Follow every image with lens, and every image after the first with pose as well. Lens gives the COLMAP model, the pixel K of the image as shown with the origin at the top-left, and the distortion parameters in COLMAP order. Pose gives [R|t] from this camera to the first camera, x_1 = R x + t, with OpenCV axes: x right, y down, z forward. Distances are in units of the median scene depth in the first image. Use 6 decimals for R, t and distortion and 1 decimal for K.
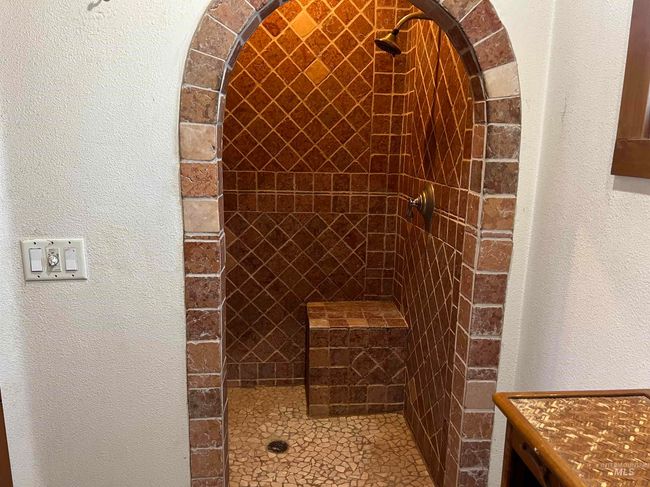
lens RADIAL K [[486.7, 0, 322.4], [0, 486.7, 242.4], [0, 0, 1]] dist [0.068991, -0.095123]
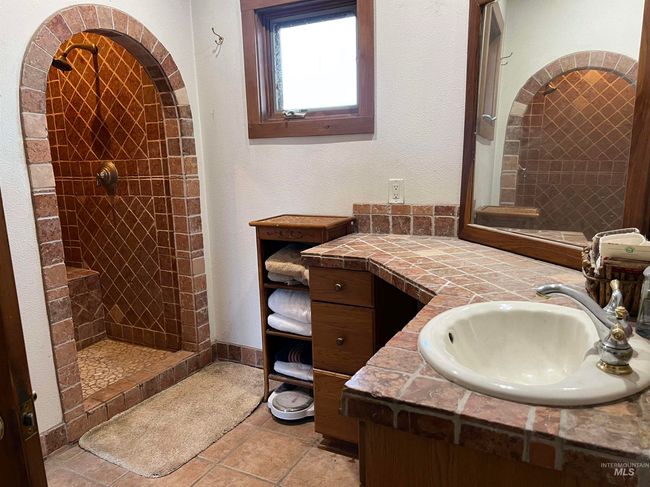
lens RADIAL K [[486.7, 0, 322.4], [0, 486.7, 242.4], [0, 0, 1]] dist [0.068991, -0.095123]
pose [[0.543539, -0.187788, 0.818108, -1.011322], [0.209094, 0.974220, 0.084704, 0.184404], [-0.812924, 0.125022, 0.568792, -0.481225]]
